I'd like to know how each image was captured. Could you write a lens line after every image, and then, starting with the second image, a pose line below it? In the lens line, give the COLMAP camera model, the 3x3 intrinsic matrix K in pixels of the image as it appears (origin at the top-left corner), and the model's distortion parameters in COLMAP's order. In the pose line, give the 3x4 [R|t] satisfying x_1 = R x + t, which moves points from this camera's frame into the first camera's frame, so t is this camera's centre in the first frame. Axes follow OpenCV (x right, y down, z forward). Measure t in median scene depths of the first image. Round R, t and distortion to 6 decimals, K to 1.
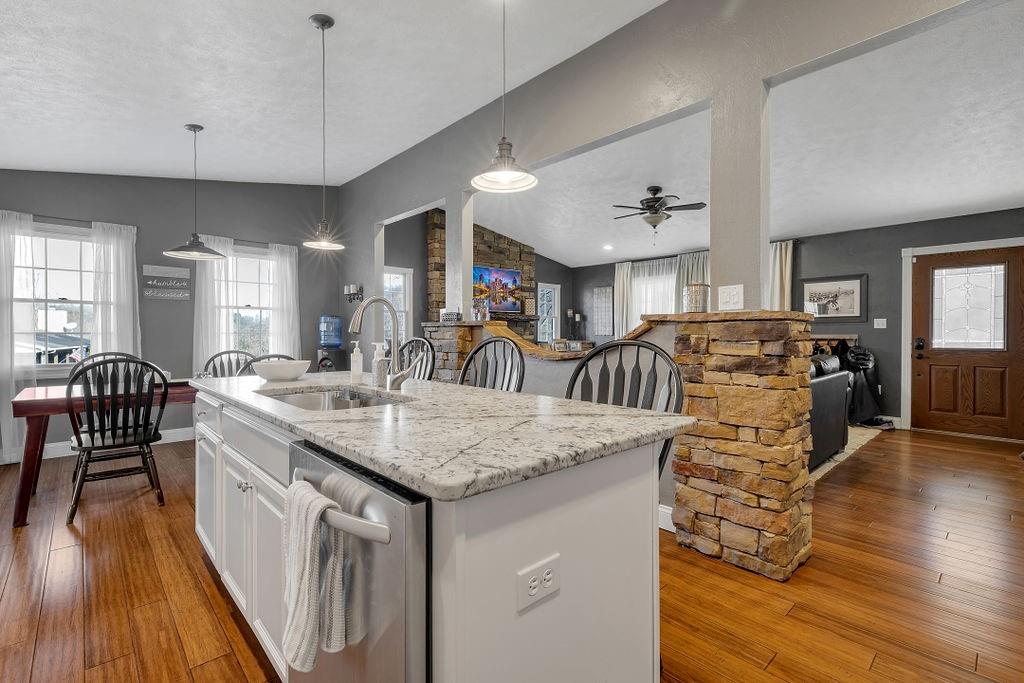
lens RADIAL K [[464.8, 0, 512.4], [0, 464.8, 340.1], [0, 0, 1]] dist [-0.000274, -0.000043]
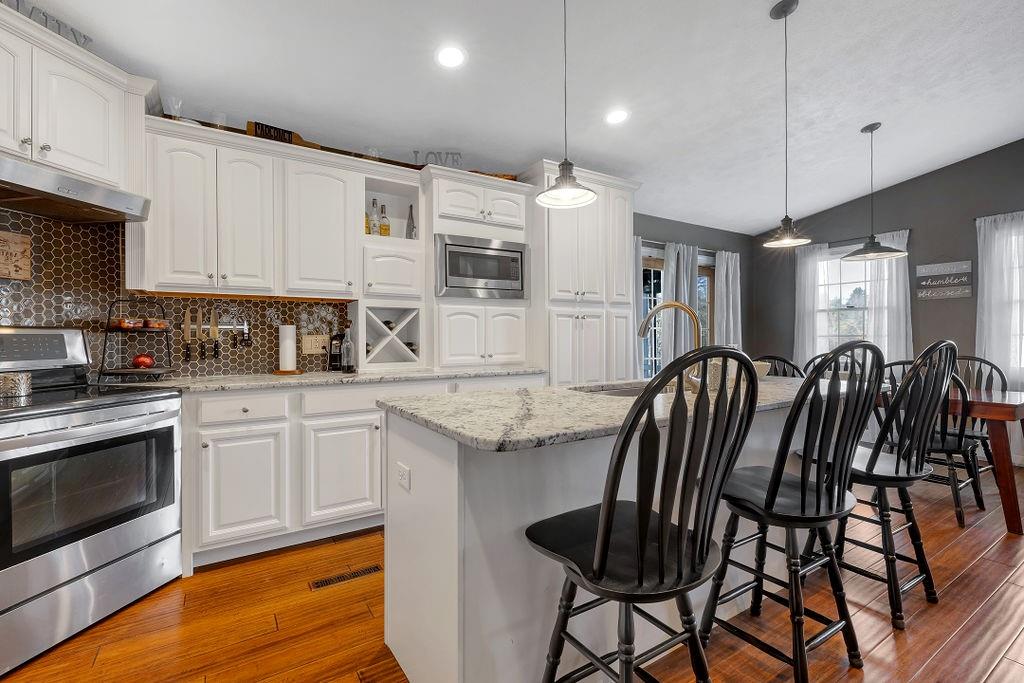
lens RADIAL K [[464.8, 0, 512.0], [0, 464.8, 339.5], [0, 0, 1]] dist [-0.000274, -0.000043]
pose [[-0.177540, 0.000851, -0.984113, 0.327108], [-0.004676, 0.999988, 0.001709, -0.003979], [0.984102, 0.004905, -0.177534, 0.327728]]
